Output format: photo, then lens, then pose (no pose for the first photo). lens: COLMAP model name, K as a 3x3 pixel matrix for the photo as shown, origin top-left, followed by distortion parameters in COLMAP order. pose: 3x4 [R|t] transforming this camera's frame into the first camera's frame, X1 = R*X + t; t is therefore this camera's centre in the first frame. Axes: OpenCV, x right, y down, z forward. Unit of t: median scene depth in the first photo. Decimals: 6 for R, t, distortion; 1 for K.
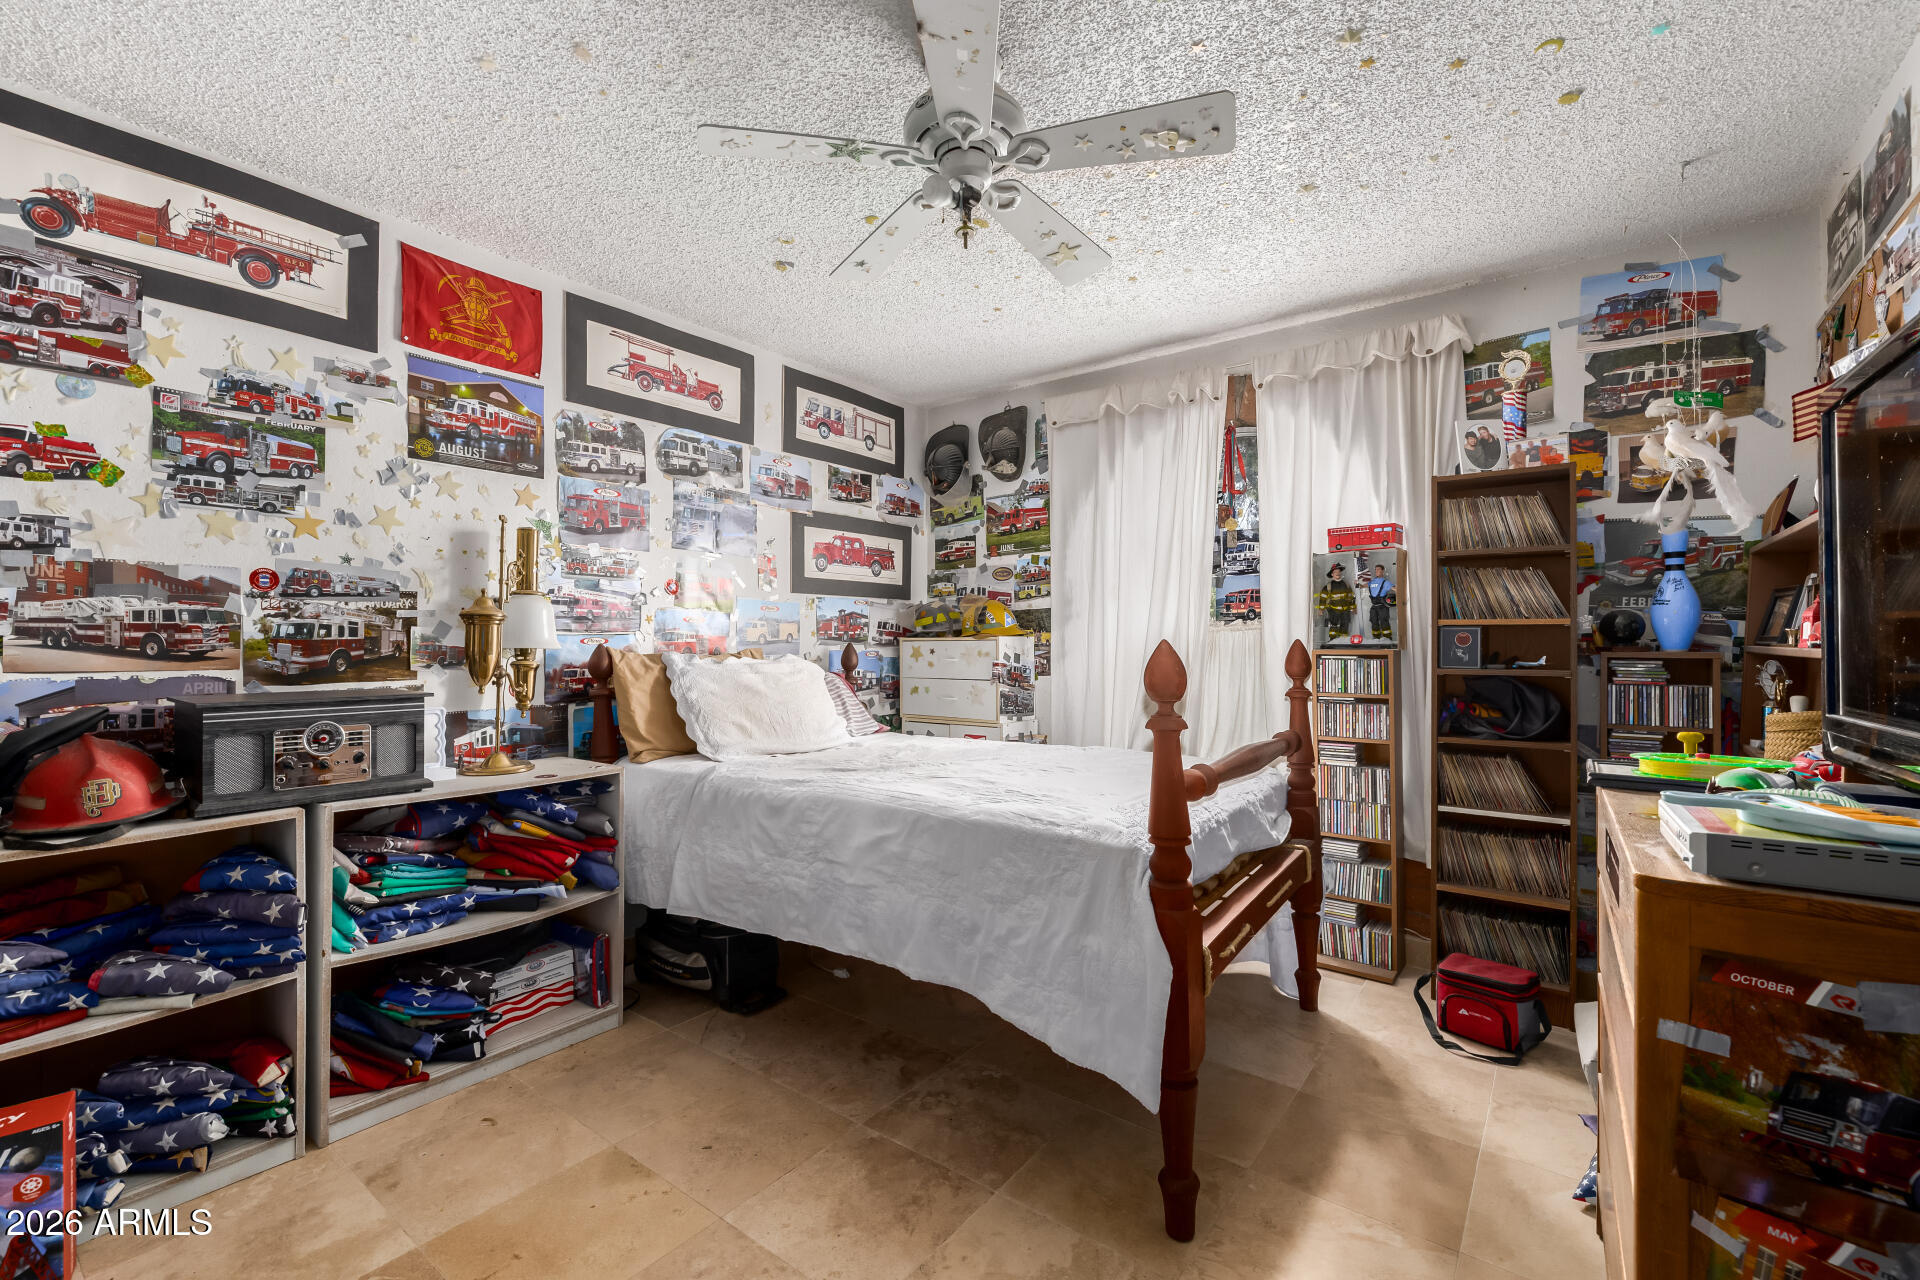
lens RADIAL K [[813.9, 0, 960.0], [0, 813.9, 640.0], [0, 0, 1]] dist [0.000879, 0.000075]
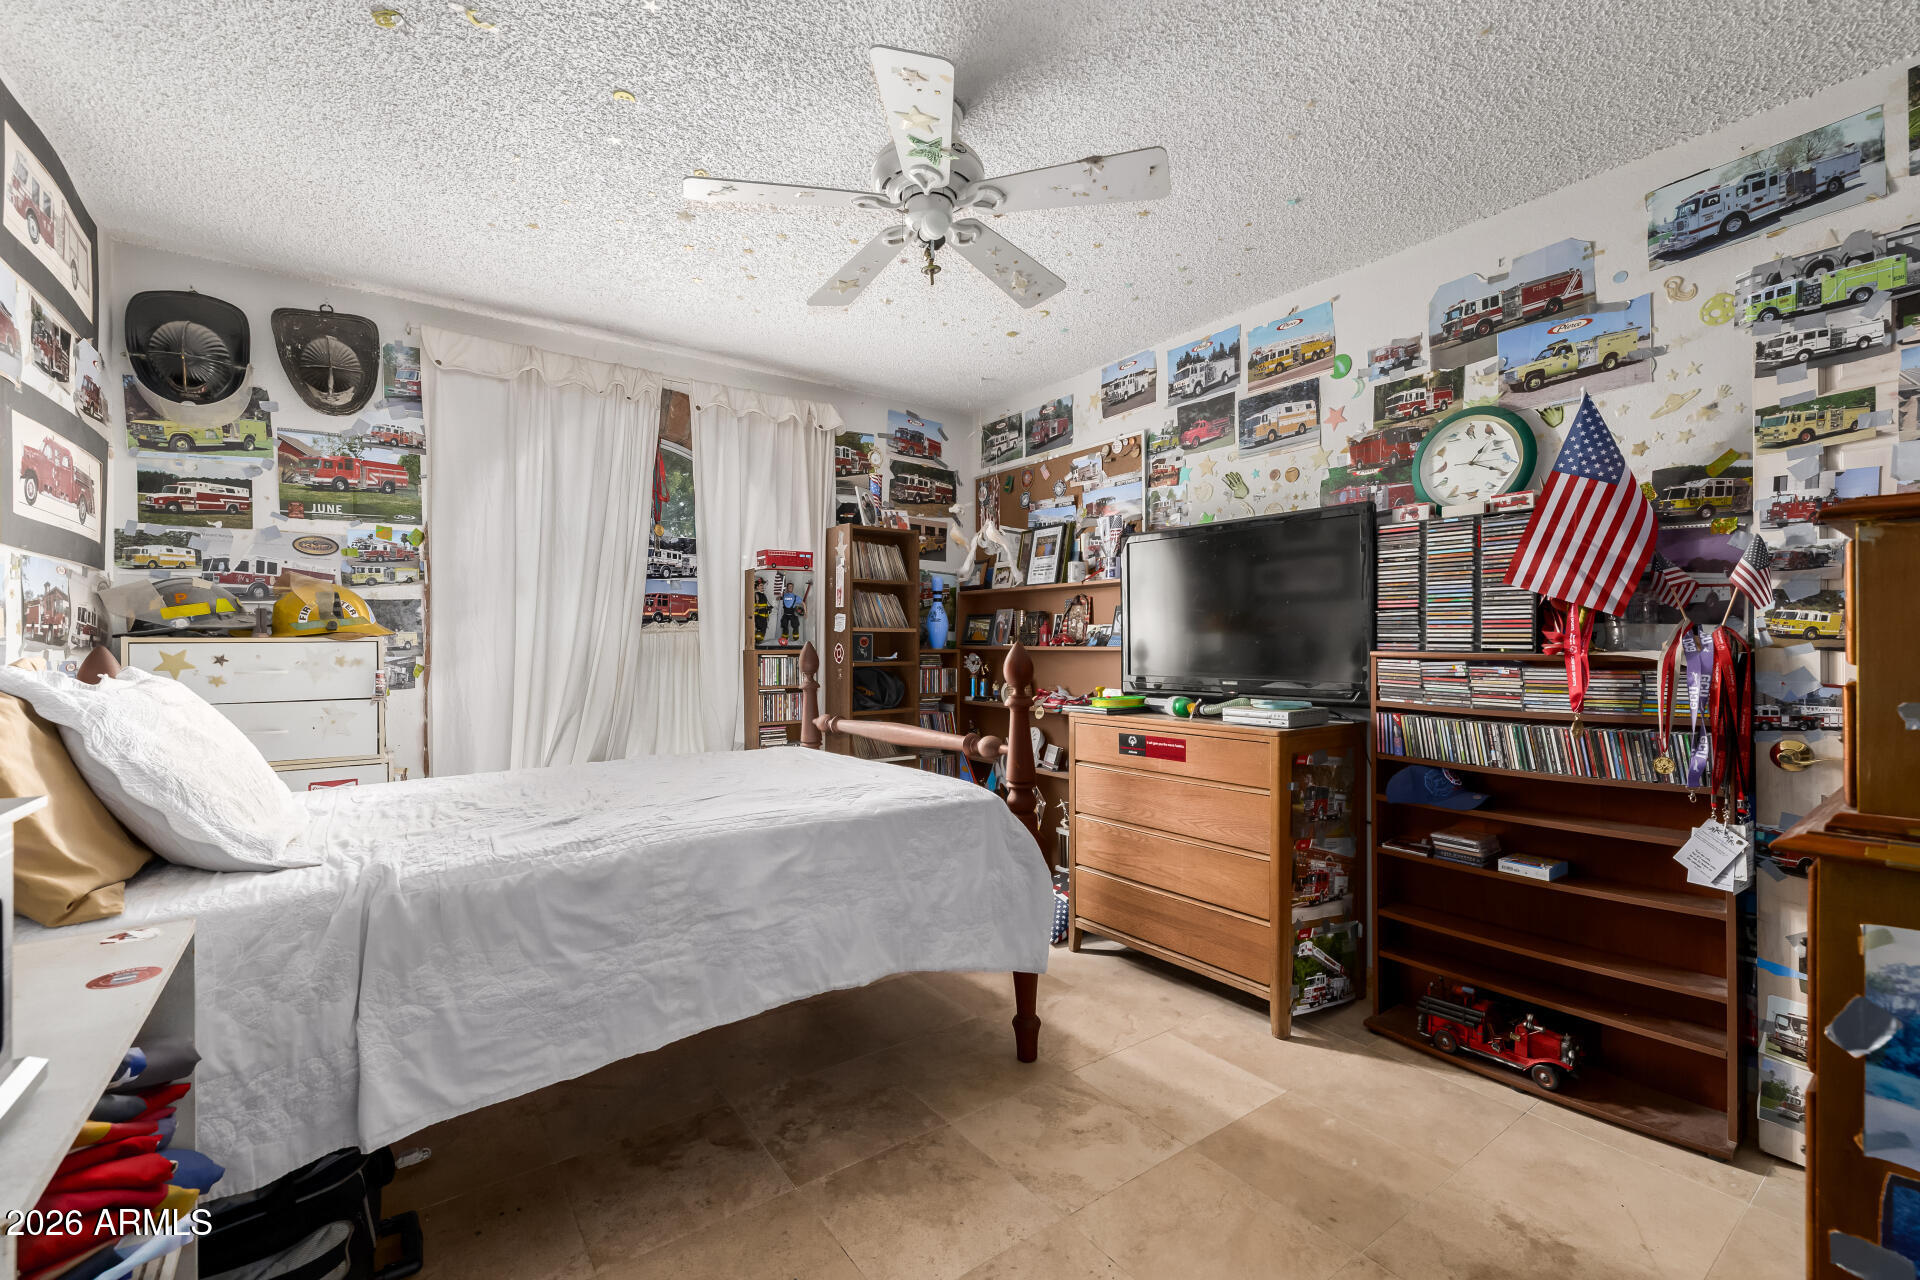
lens RADIAL K [[807.4, 0, 957.8], [0, 807.4, 641.2], [0, 0, 1]] dist [0.000310, 0.000588]
pose [[0.289900, 0.001887, 0.957055, -0.465284], [-0.000719, 0.999998, -0.001754, 0.000593], [-0.957057, -0.000179, 0.289901, 0.294215]]
